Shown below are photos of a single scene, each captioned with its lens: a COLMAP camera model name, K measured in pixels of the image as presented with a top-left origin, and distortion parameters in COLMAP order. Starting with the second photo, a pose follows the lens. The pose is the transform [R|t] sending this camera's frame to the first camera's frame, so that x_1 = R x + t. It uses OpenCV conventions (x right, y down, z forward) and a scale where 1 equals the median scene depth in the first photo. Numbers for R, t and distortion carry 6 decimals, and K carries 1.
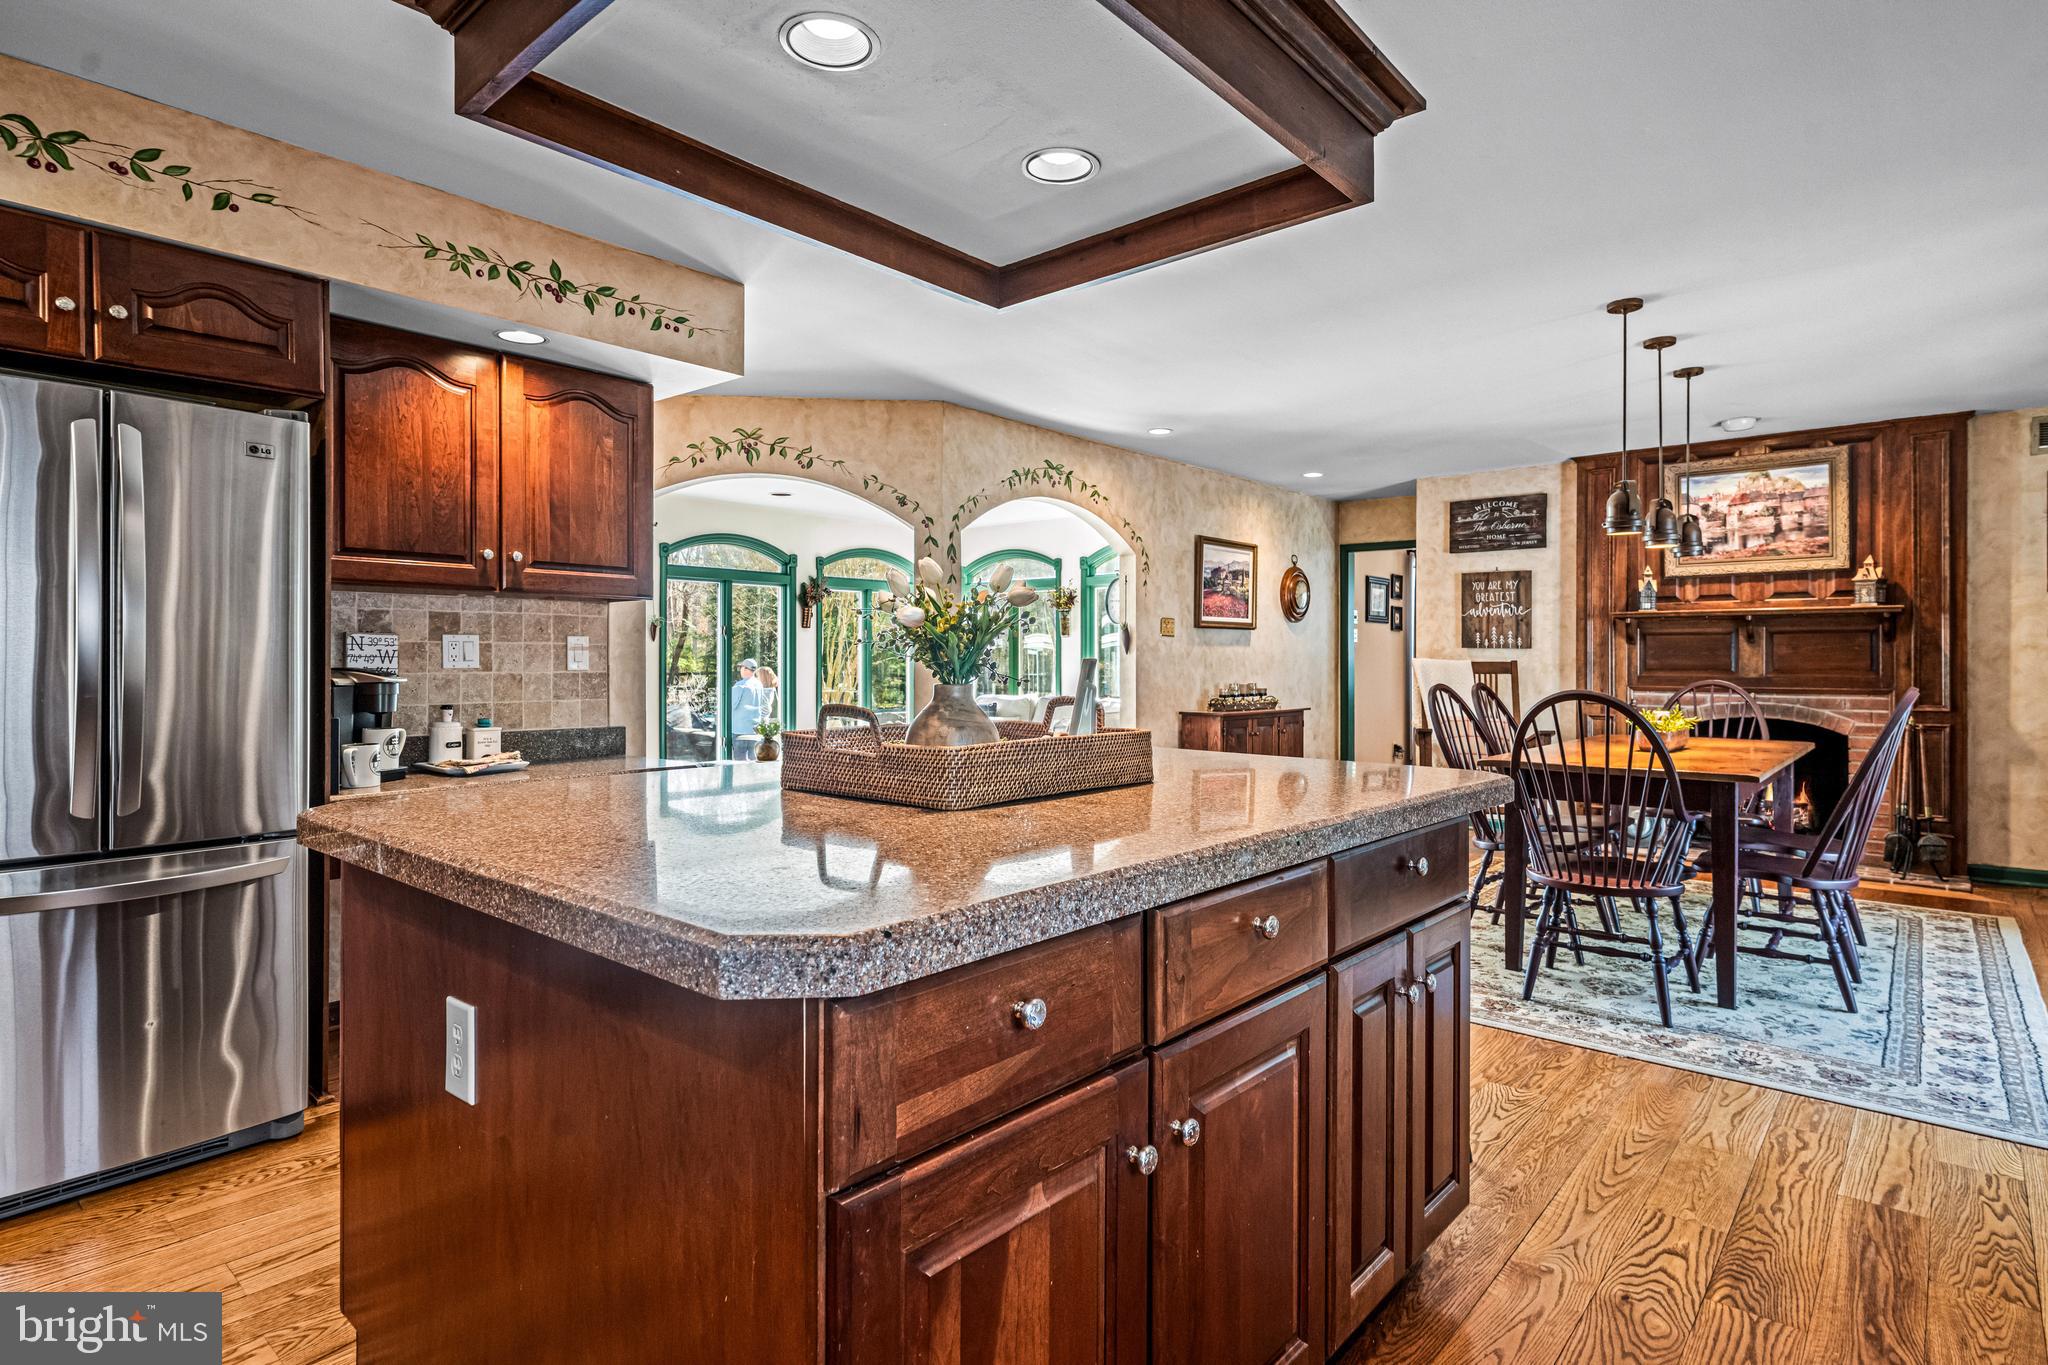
lens RADIAL K [[1031.8, 0, 1024.0], [0, 1031.8, 682.5], [0, 0, 1]] dist [0.000073, -0.000017]
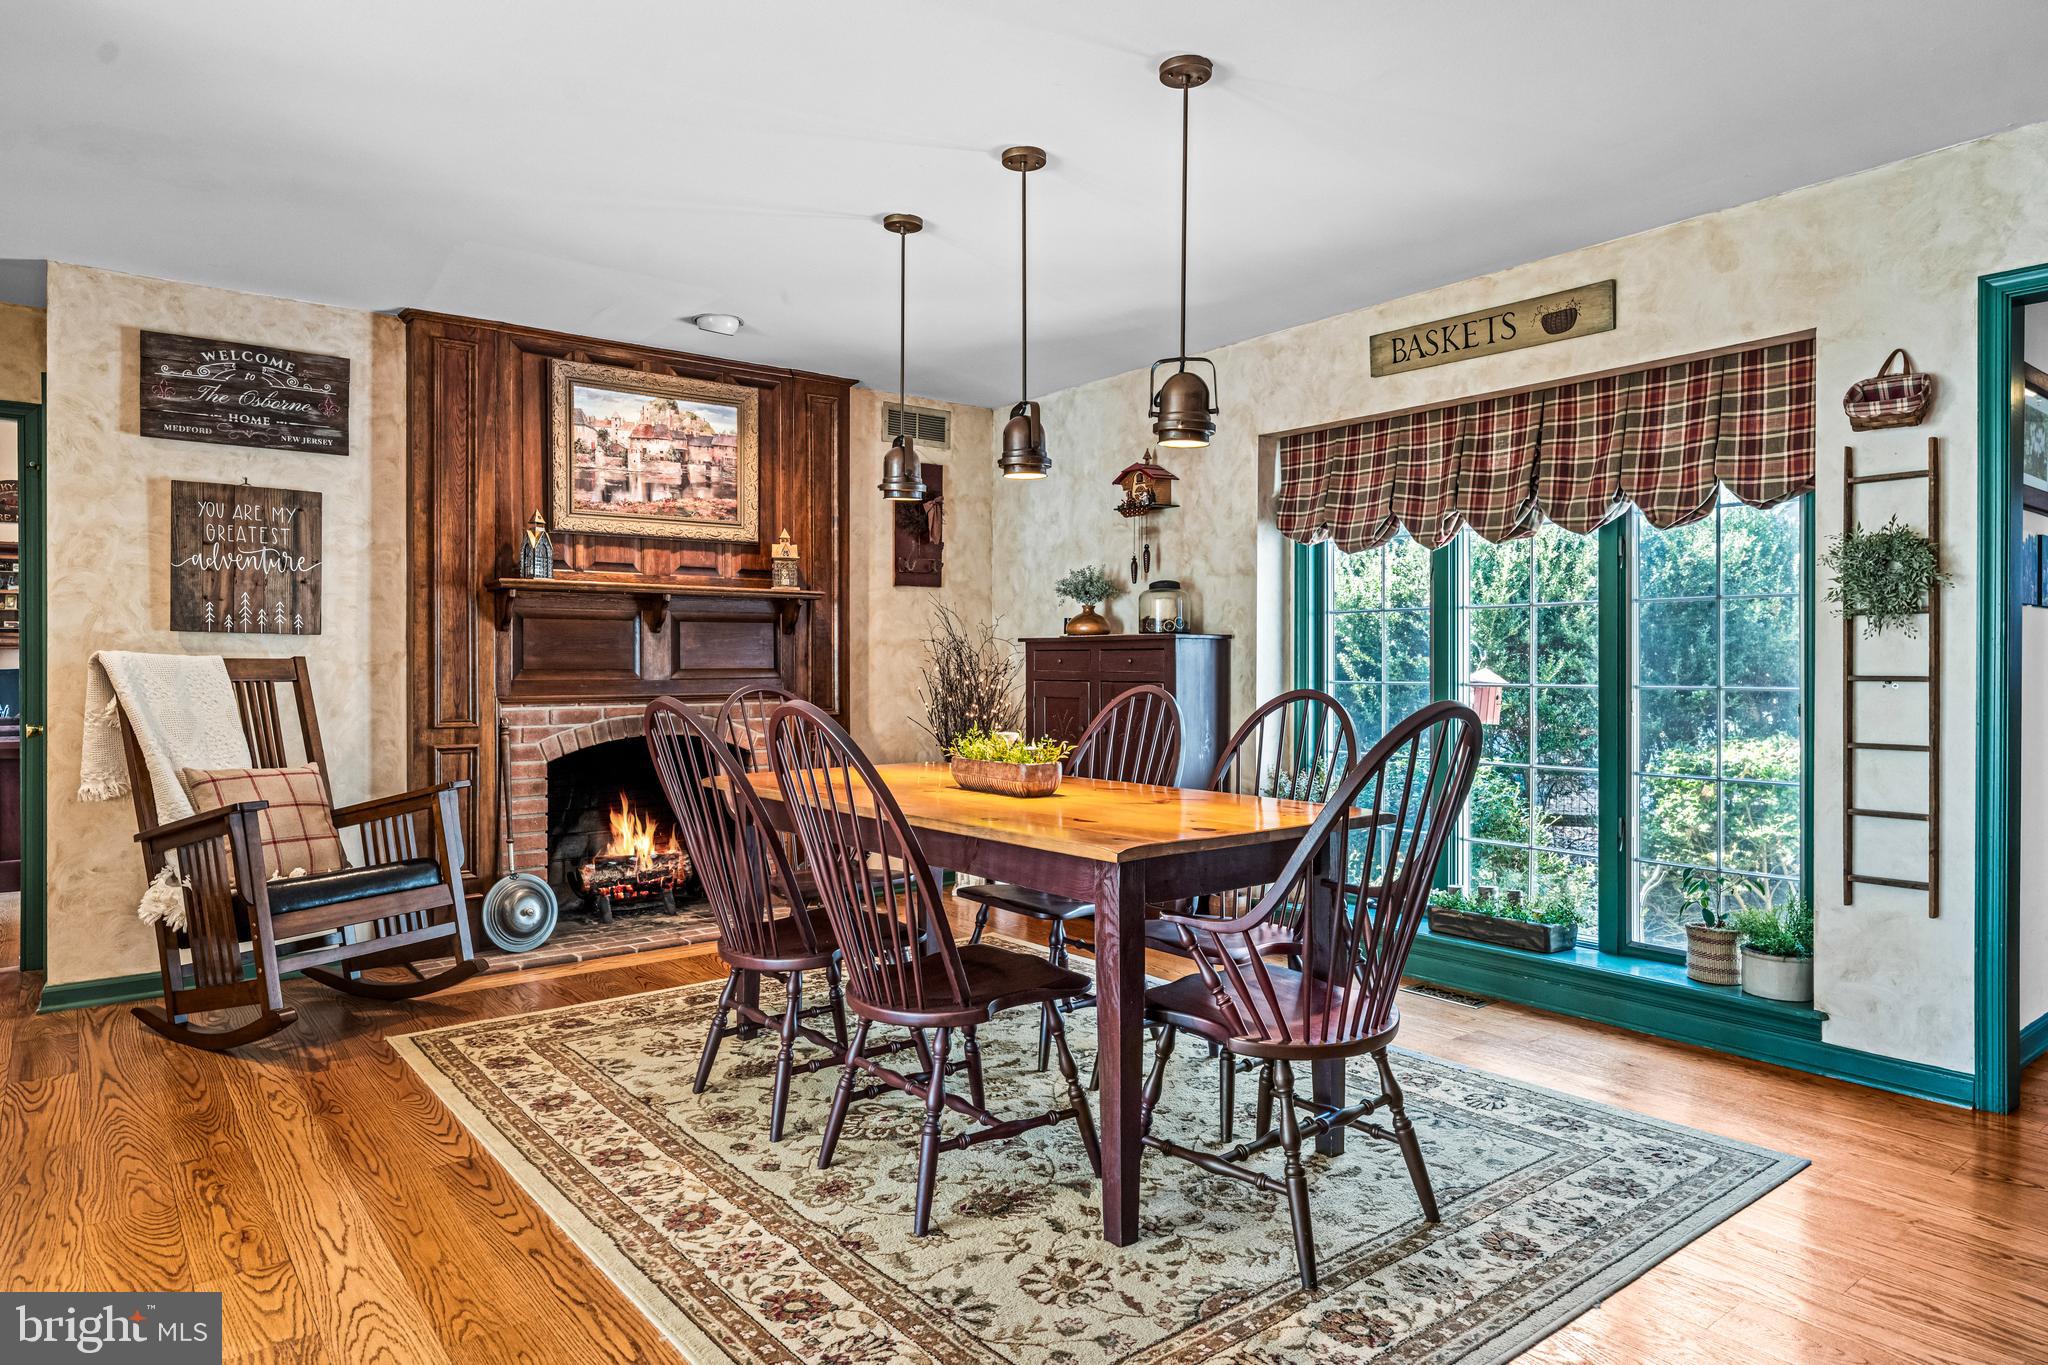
lens RADIAL K [[1221.0, 0, 1026.7], [0, 1221.0, 663.2], [0, 0, 1]] dist [0.002370, -0.000374]
pose [[0.184568, -0.001282, 0.982819, -0.084942], [0.022038, 0.999753, -0.002835, -0.008273], [-0.982573, 0.022183, 0.184551, 0.549764]]
